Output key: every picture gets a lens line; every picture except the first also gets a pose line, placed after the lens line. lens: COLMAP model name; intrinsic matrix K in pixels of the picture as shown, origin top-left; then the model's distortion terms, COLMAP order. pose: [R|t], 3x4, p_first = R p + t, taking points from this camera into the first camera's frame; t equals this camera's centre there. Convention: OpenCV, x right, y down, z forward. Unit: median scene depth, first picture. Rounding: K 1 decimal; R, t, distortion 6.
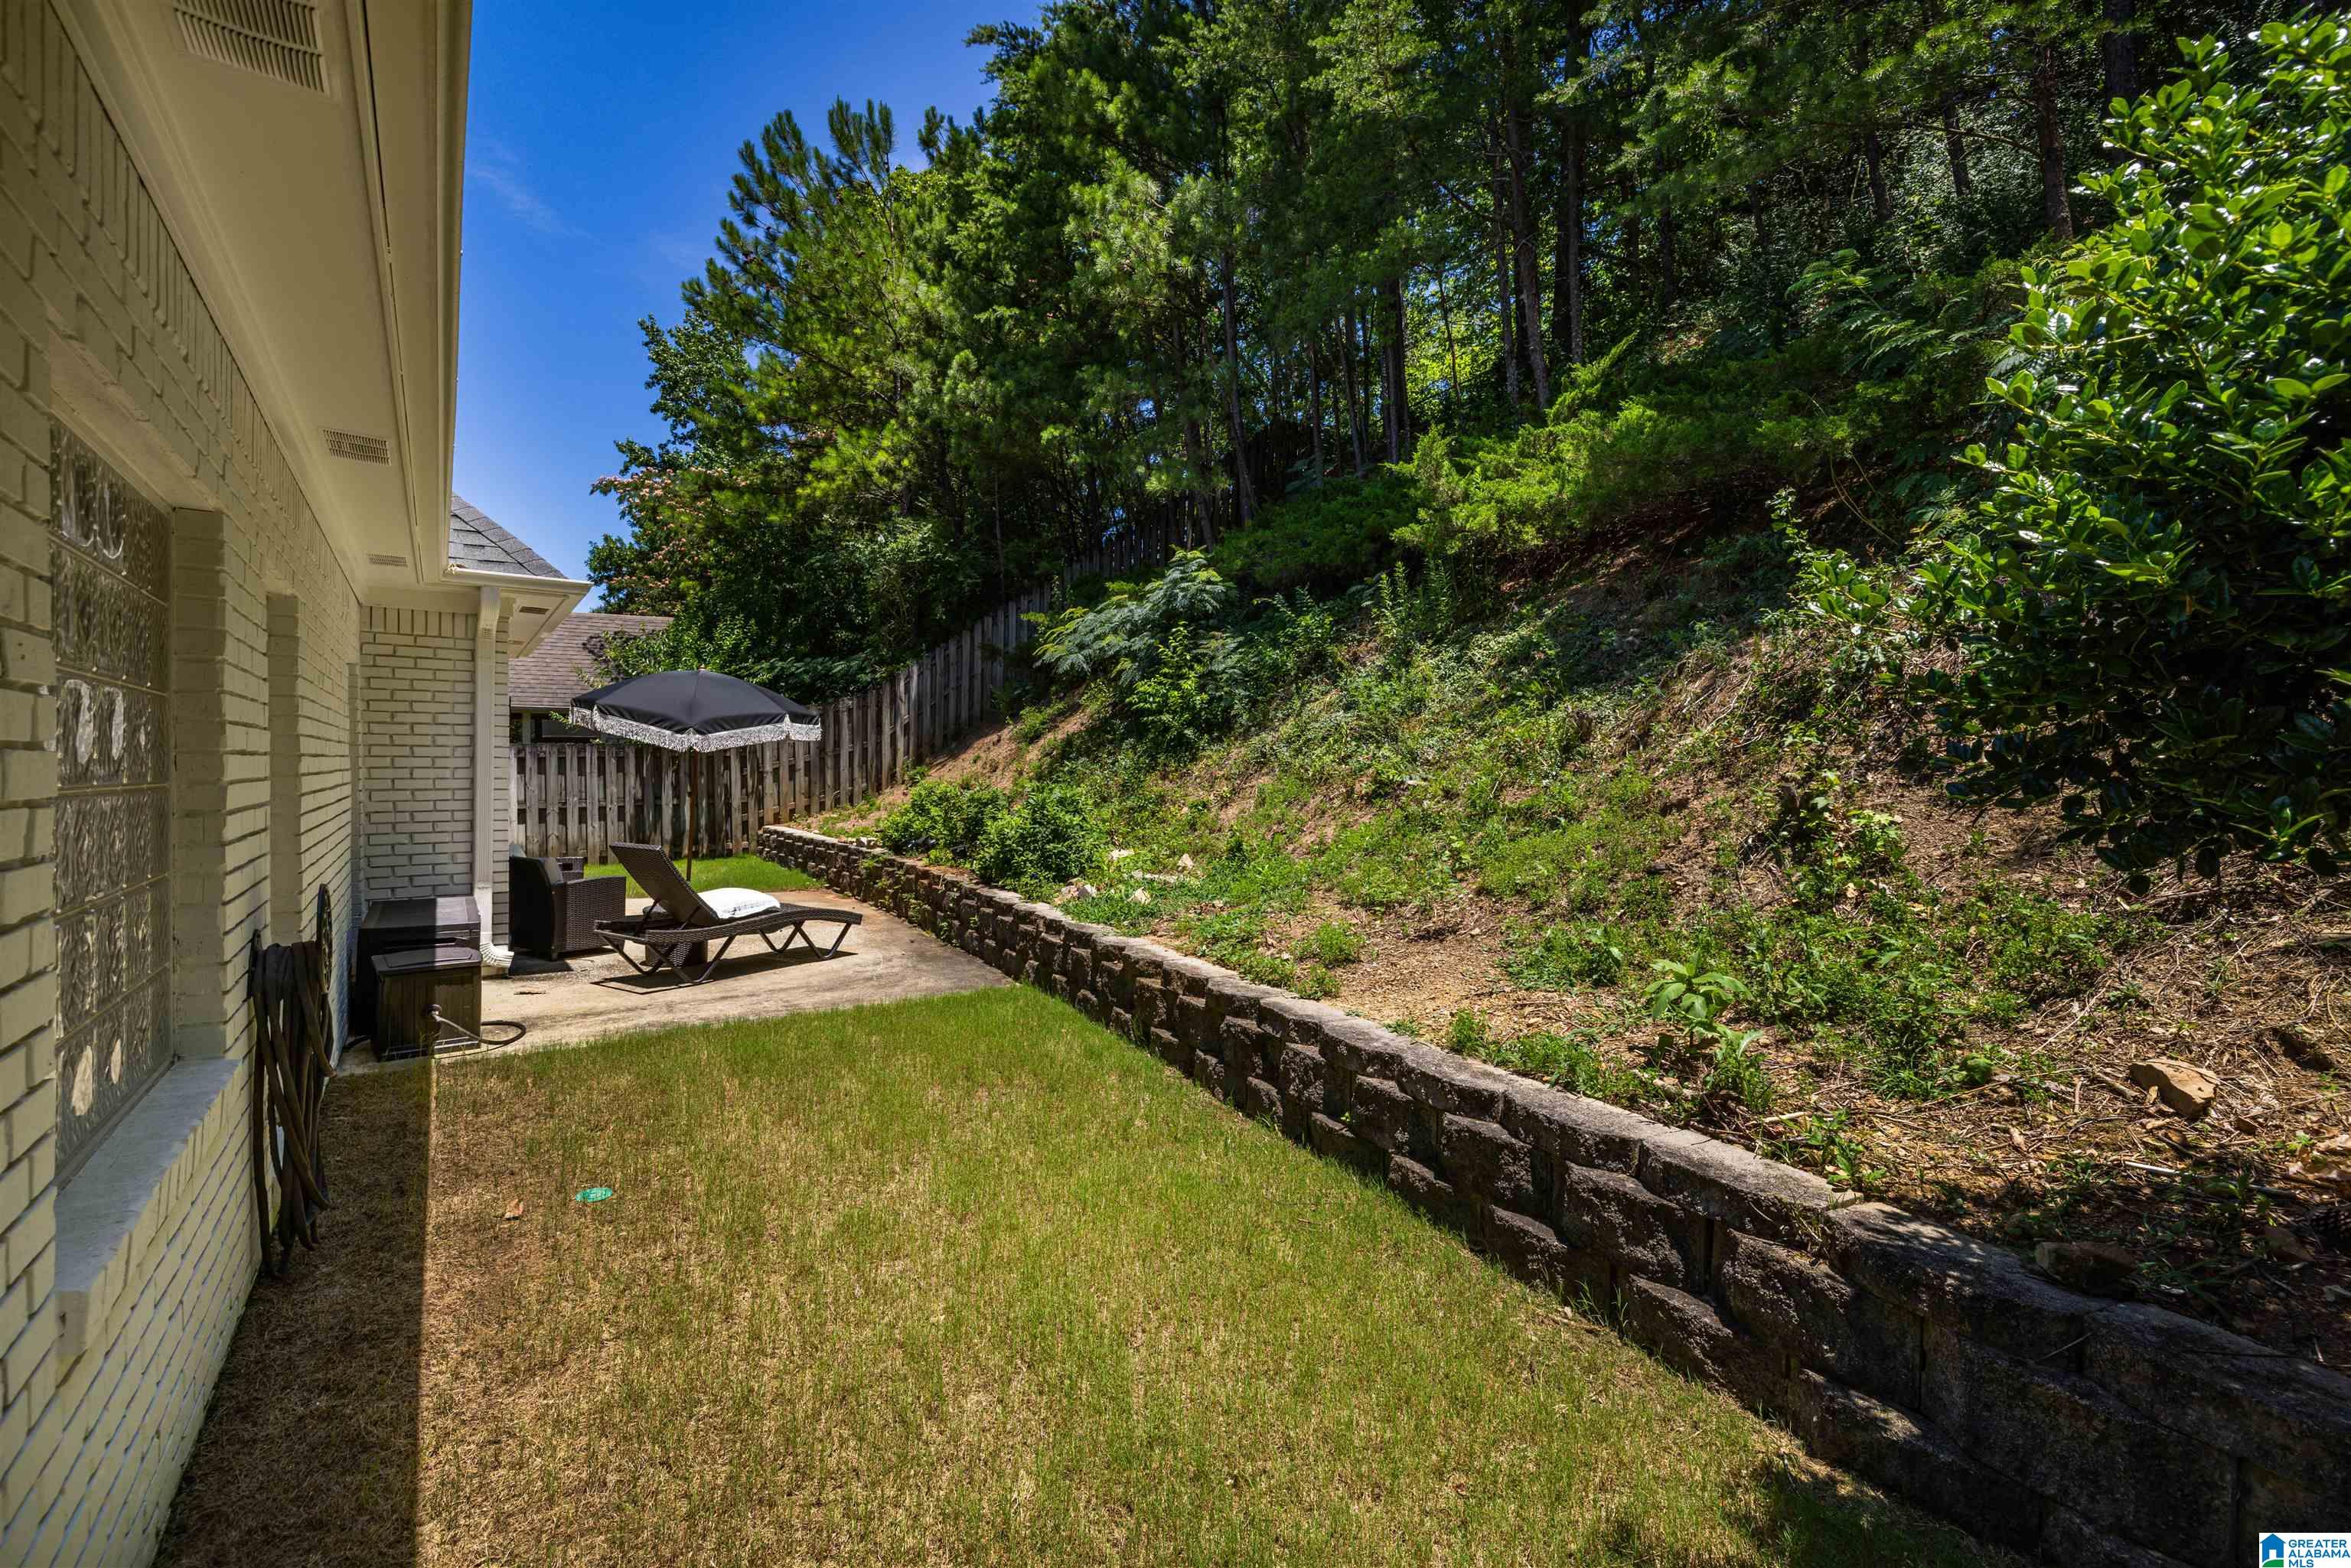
lens RADIAL K [[978.0, 0, 1174.1], [0, 978.0, 773.8], [0, 0, 1]] dist [0.000036, 0.000021]
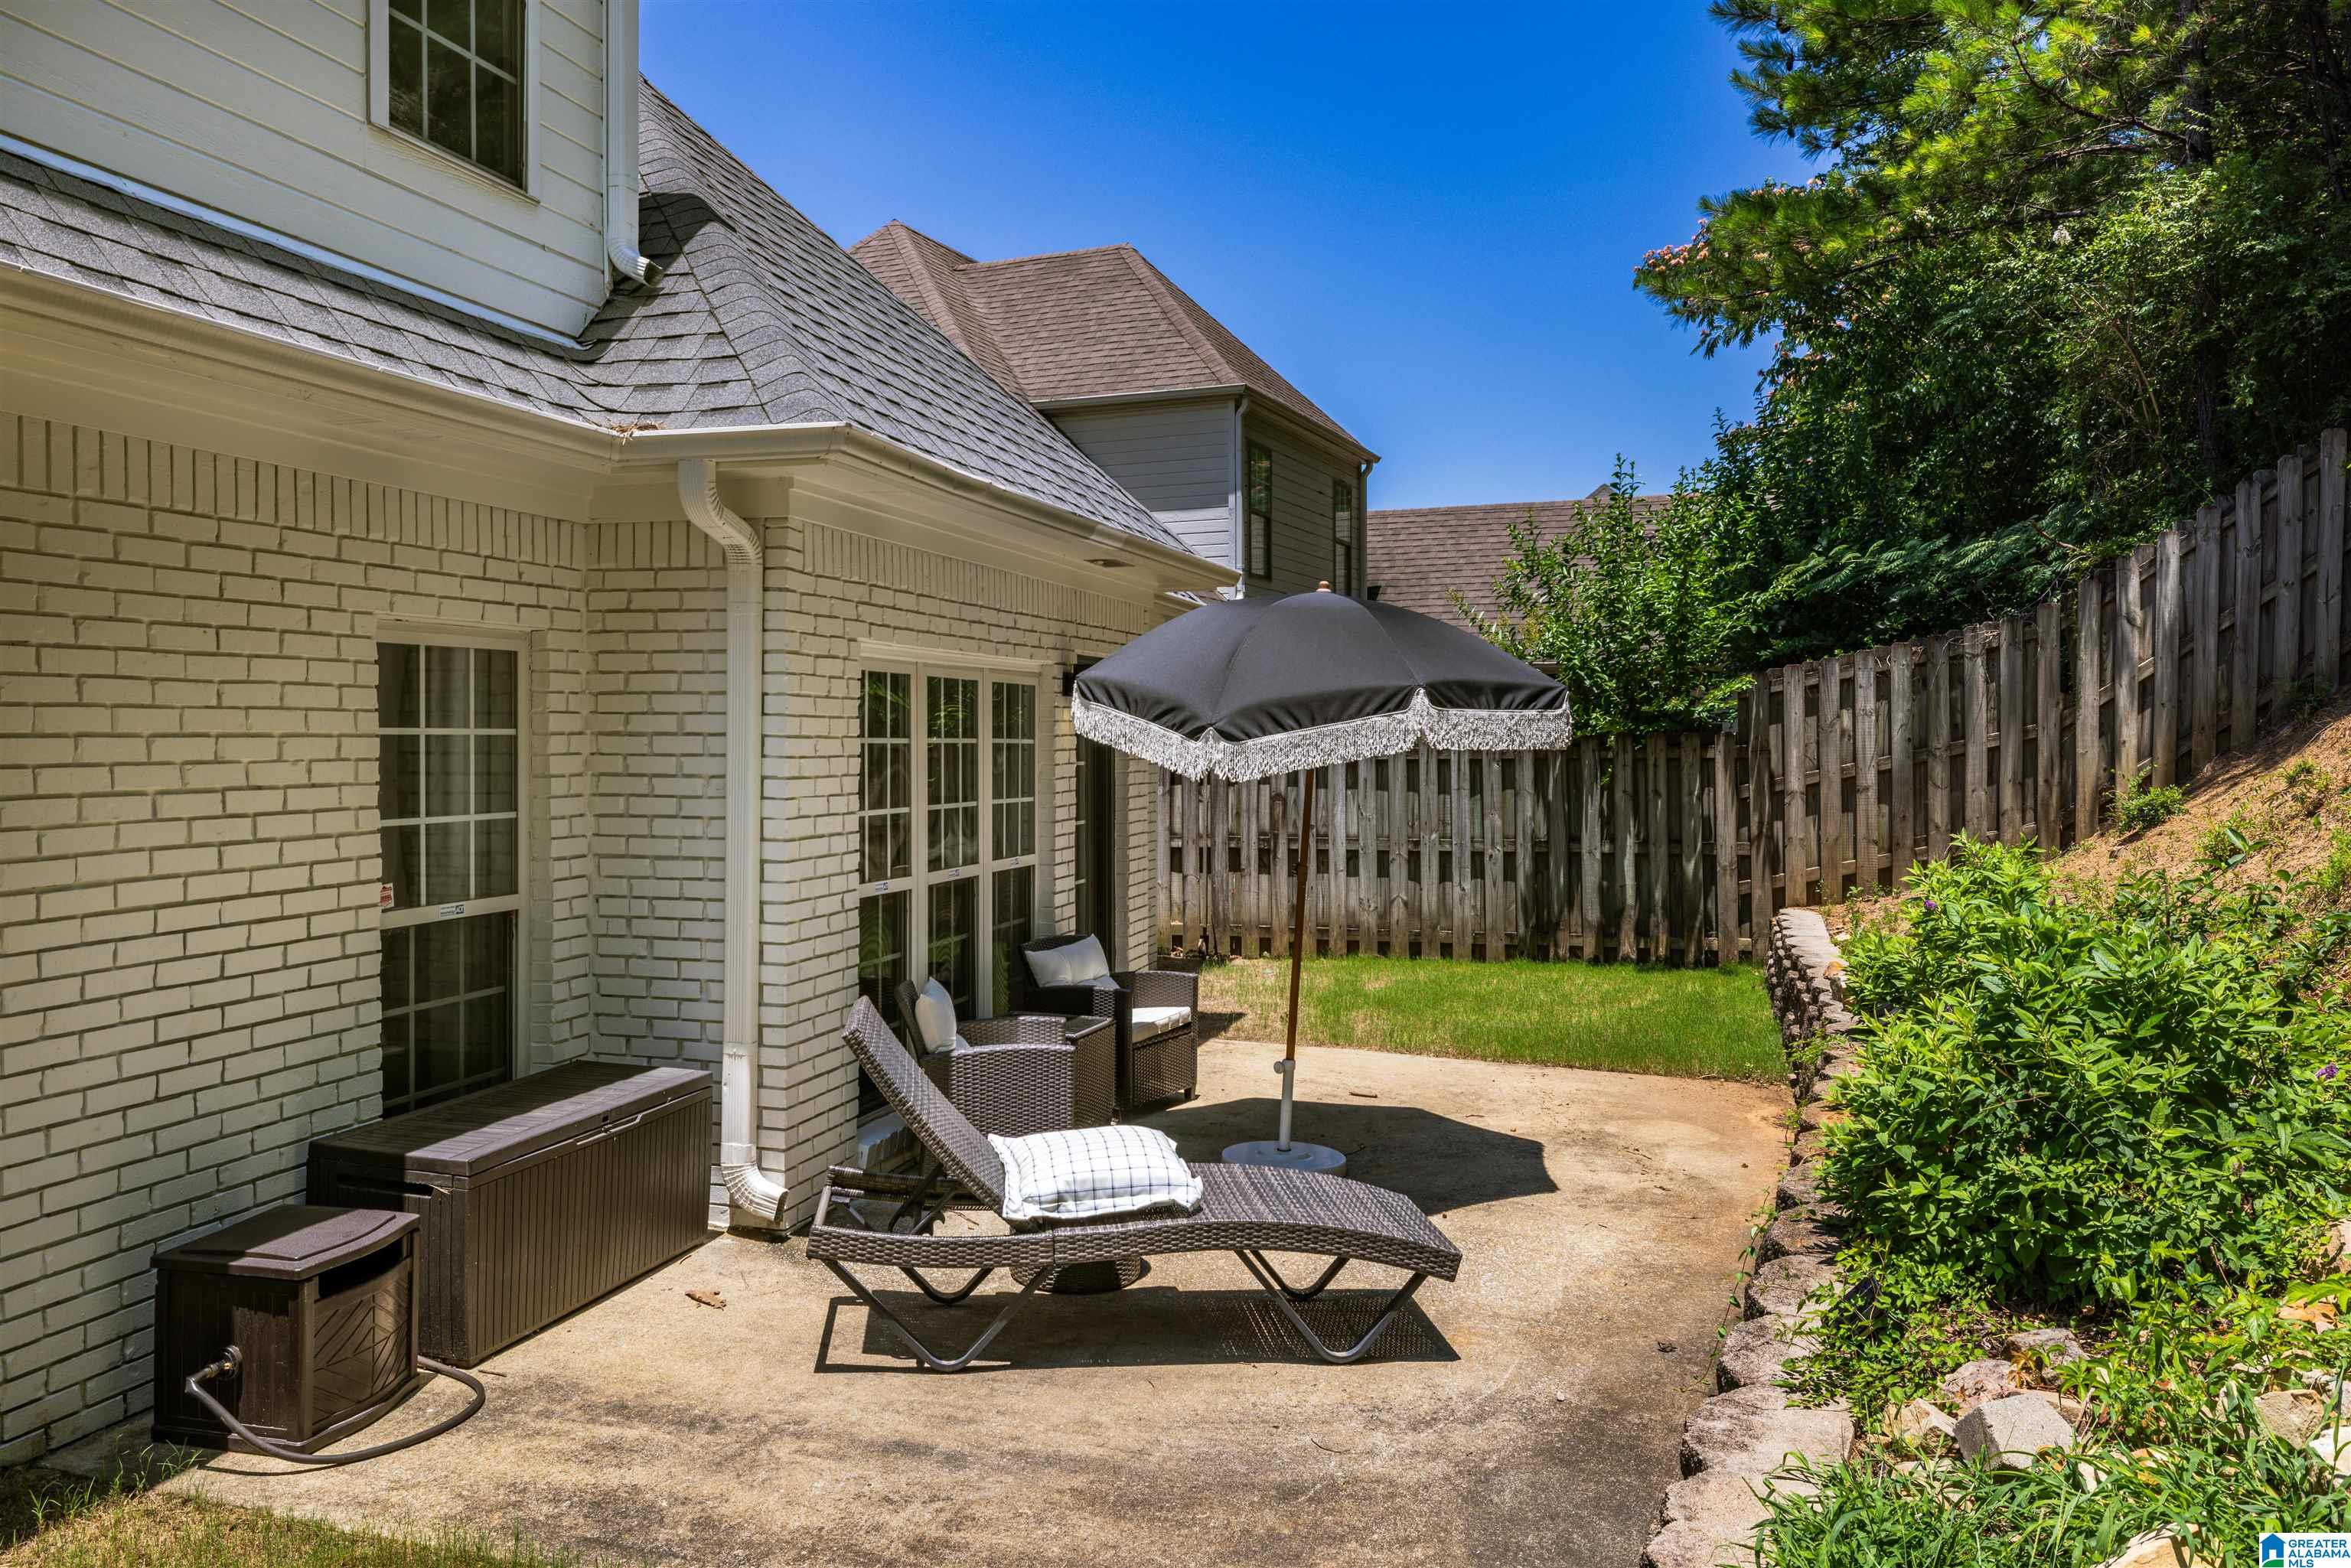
lens RADIAL K [[1710.9, 0, 1173.5], [0, 1710.9, 732.7], [0, 0, 1]] dist [0.006018, 0.001193]
pose [[0.598214, 0.001631, -0.801335, 0.059611], [-0.013492, 0.999877, -0.008037, -0.020004], [0.801223, 0.015620, 0.598162, 0.281141]]
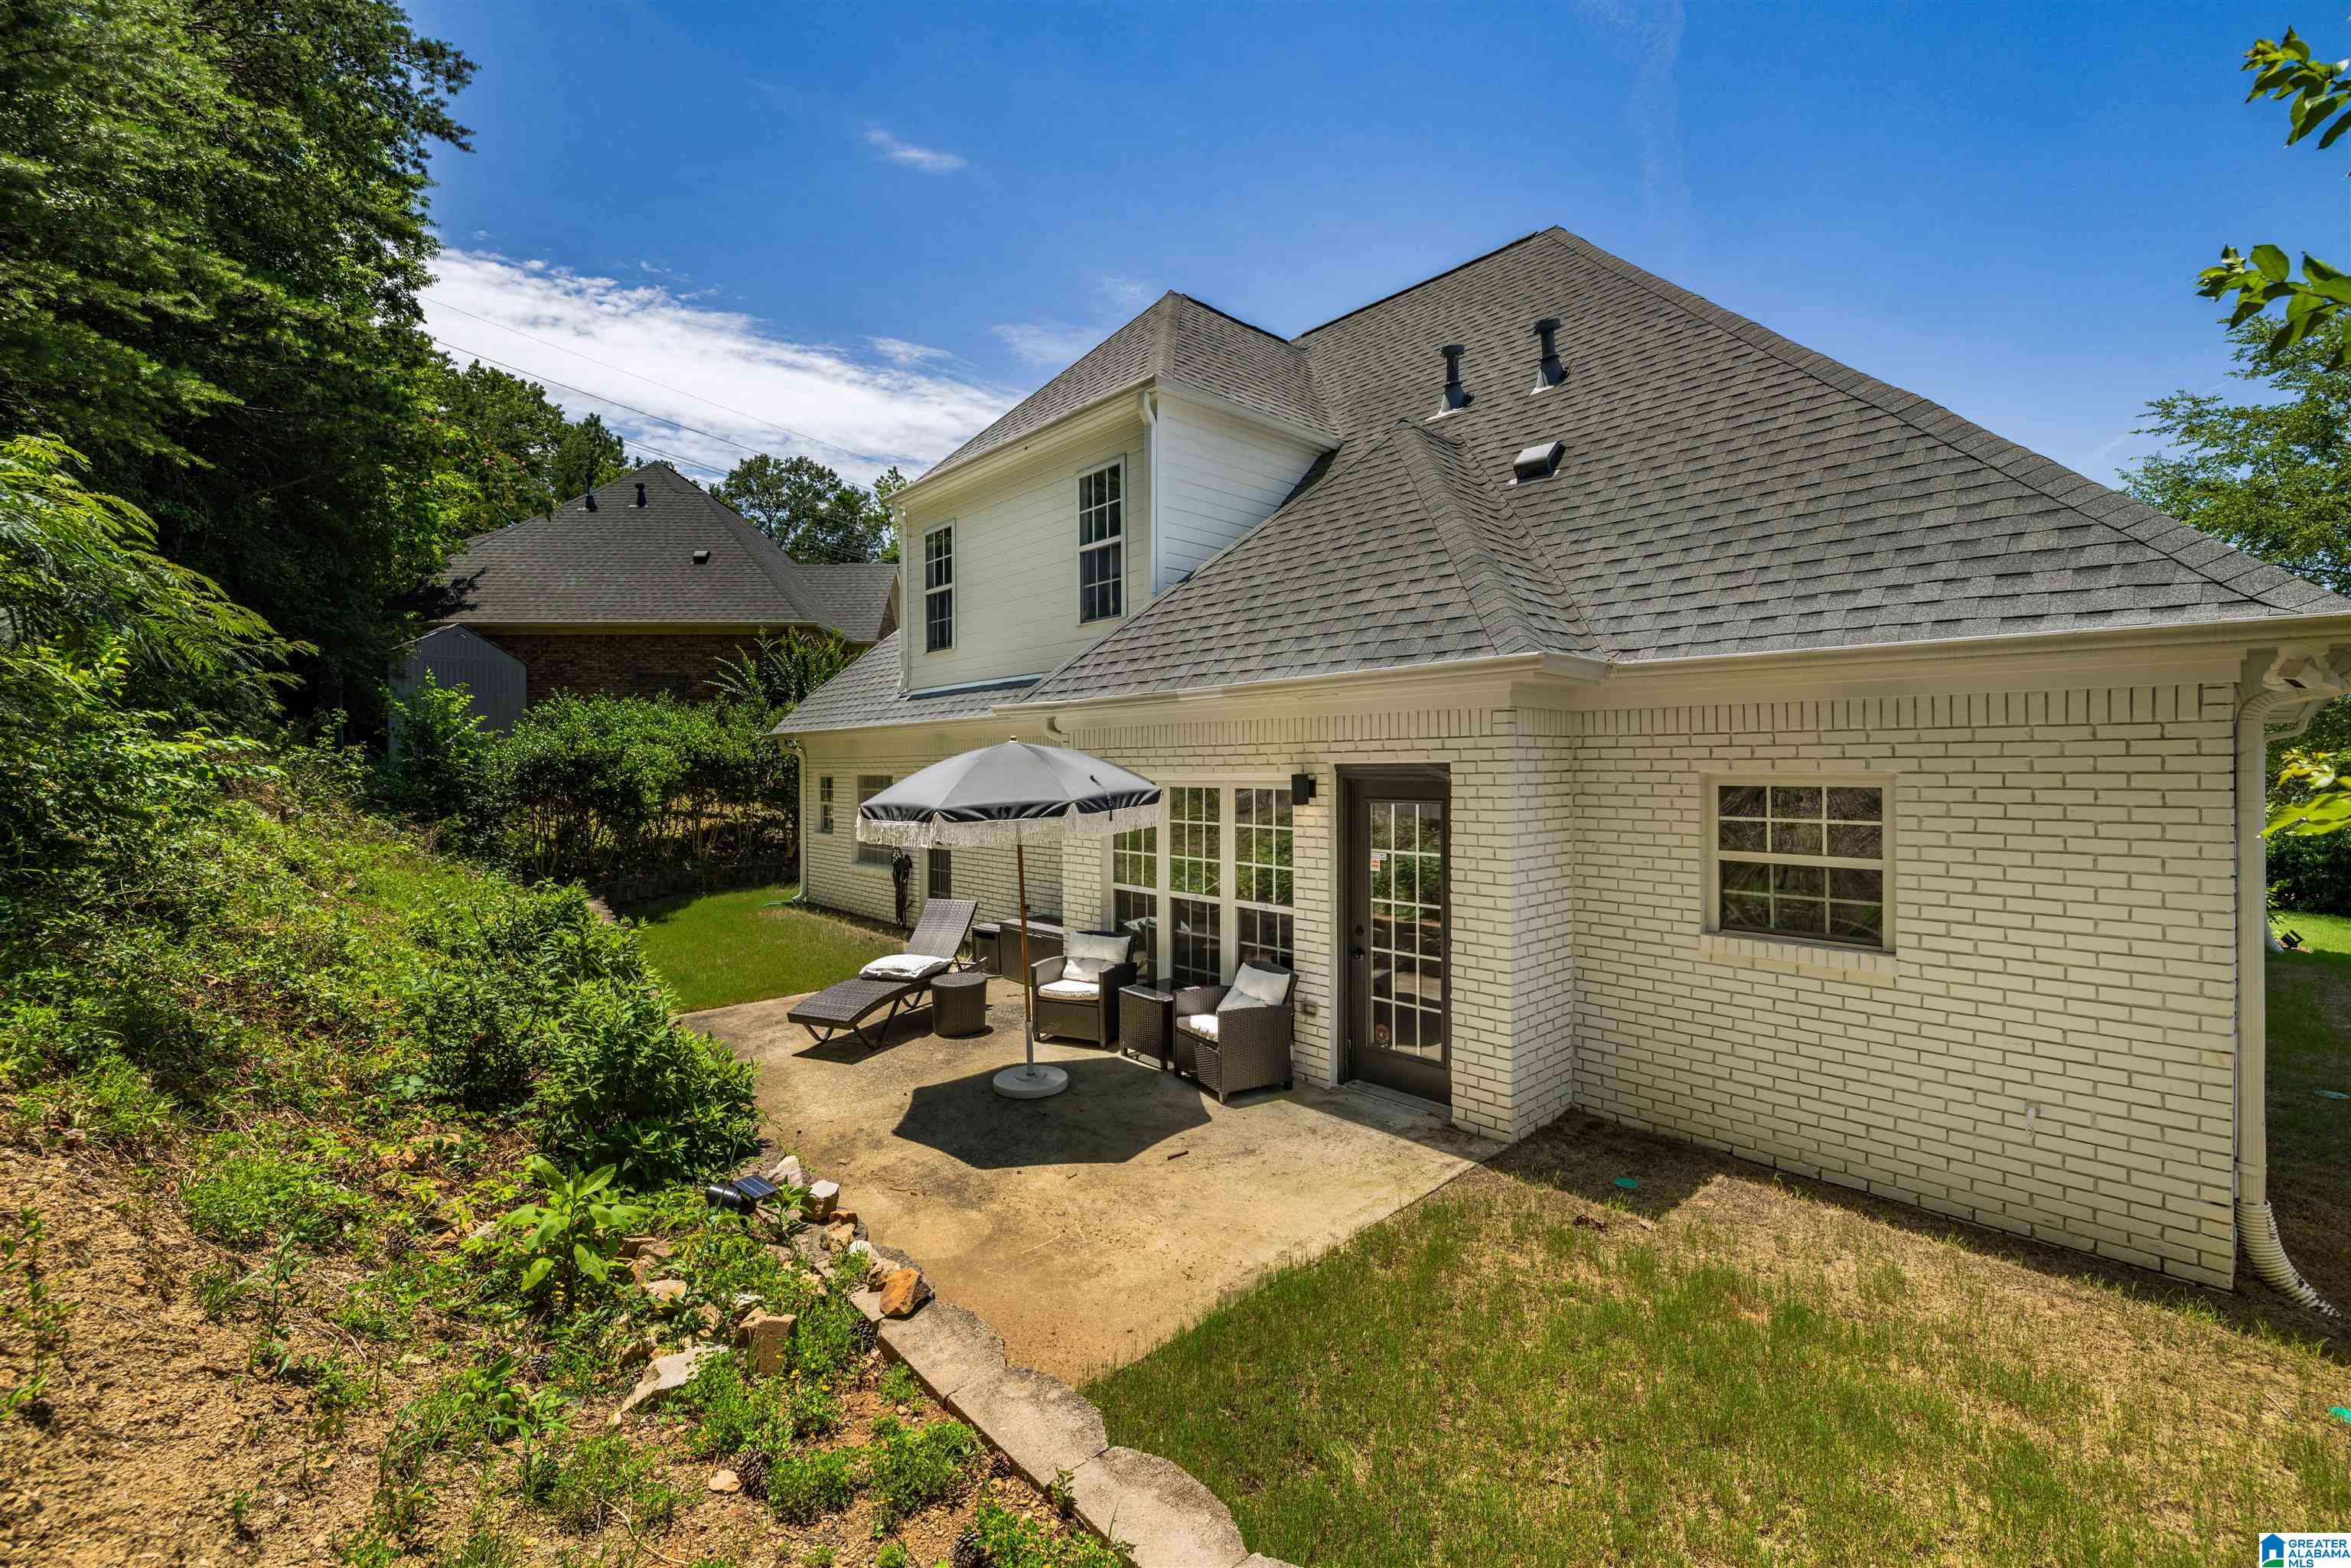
lens RADIAL K [[978.0, 0, 1180.3], [0, 978.0, 794.1], [0, 0, 1]] dist [0.000036, 0.000021]
pose [[-0.995094, -0.003564, -0.098867, -0.310157], [-0.006635, 0.999505, 0.030758, -0.050730], [0.098708, 0.031263, -0.994625, 1.016005]]
